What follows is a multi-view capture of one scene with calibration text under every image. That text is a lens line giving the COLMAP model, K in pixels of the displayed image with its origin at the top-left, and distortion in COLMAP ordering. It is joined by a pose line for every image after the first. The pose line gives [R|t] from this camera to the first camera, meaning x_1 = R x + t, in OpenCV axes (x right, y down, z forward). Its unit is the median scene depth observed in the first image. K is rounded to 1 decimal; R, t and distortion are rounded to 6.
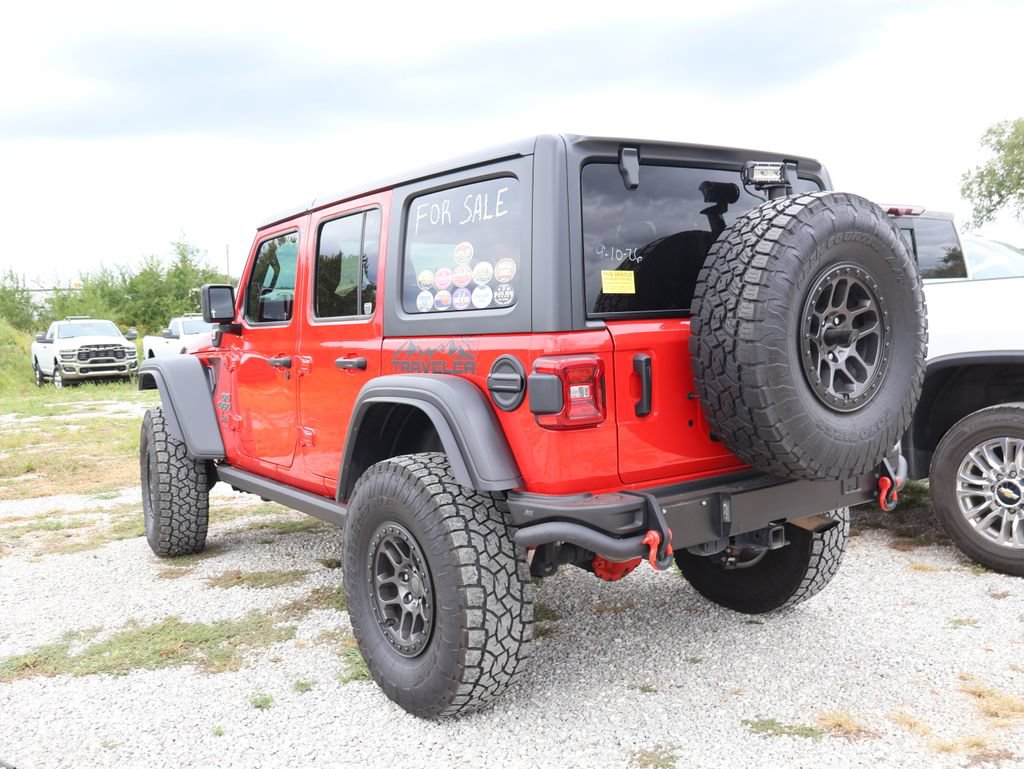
lens RADIAL K [[947.4, 0, 513.9], [0, 947.4, 383.5], [0, 0, 1]] dist [0.000176, 0.000000]
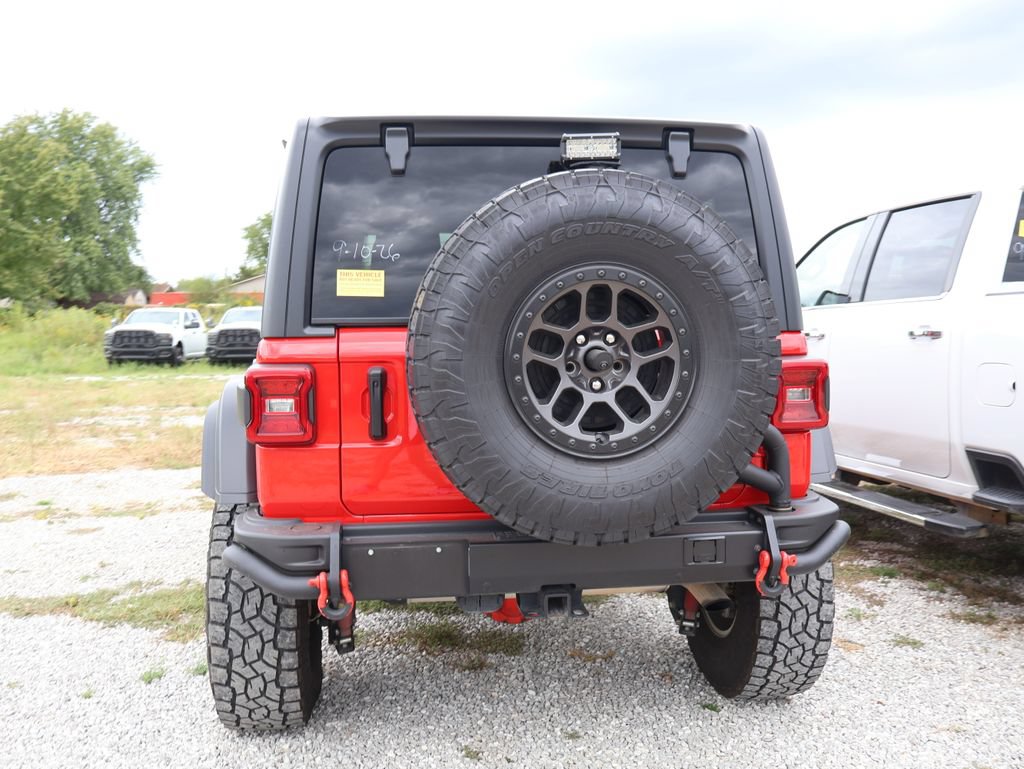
lens RADIAL K [[947.4, 0, 514.1], [0, 947.4, 386.9], [0, 0, 1]] dist [0.000176, 0.000000]
pose [[0.883262, 0.066874, -0.464086, 0.615424], [-0.059122, 0.997761, 0.031253, -0.045548], [0.465137, -0.000167, 0.885239, 0.281318]]
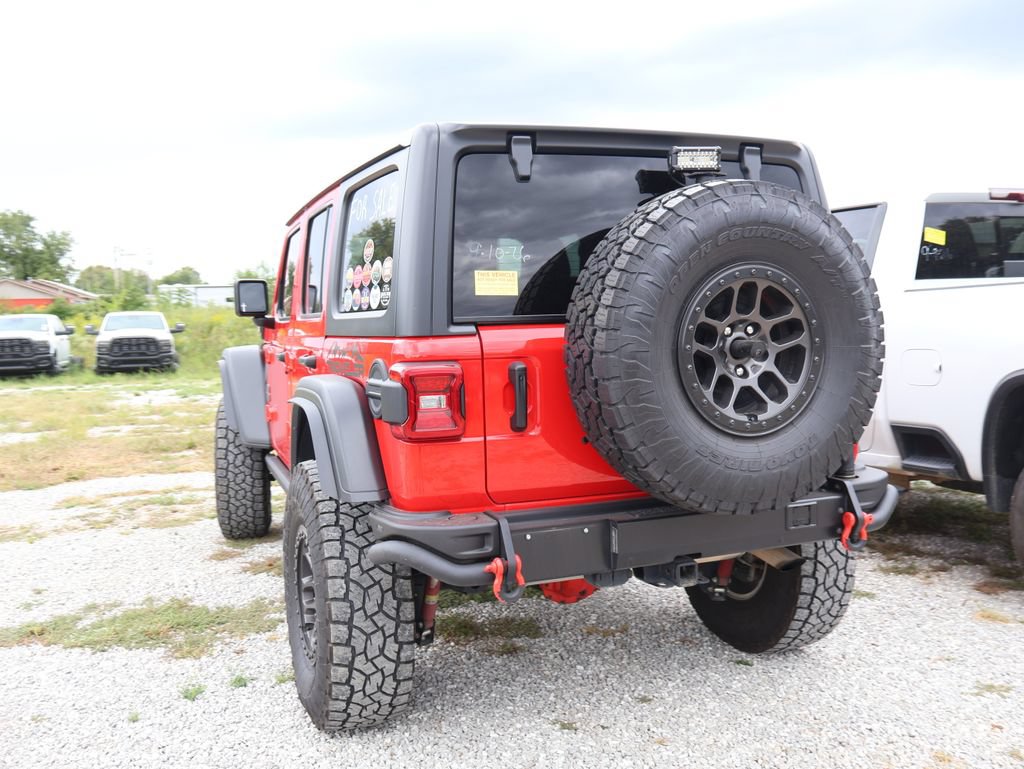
lens RADIAL K [[947.4, 0, 513.0], [0, 947.4, 383.1], [0, 0, 1]] dist [0.000176, 0.000000]
pose [[0.969794, 0.032962, -0.241689, 0.333926], [-0.030609, 0.999440, 0.013483, -0.022282], [0.241998, -0.005678, 0.970260, 0.109717]]
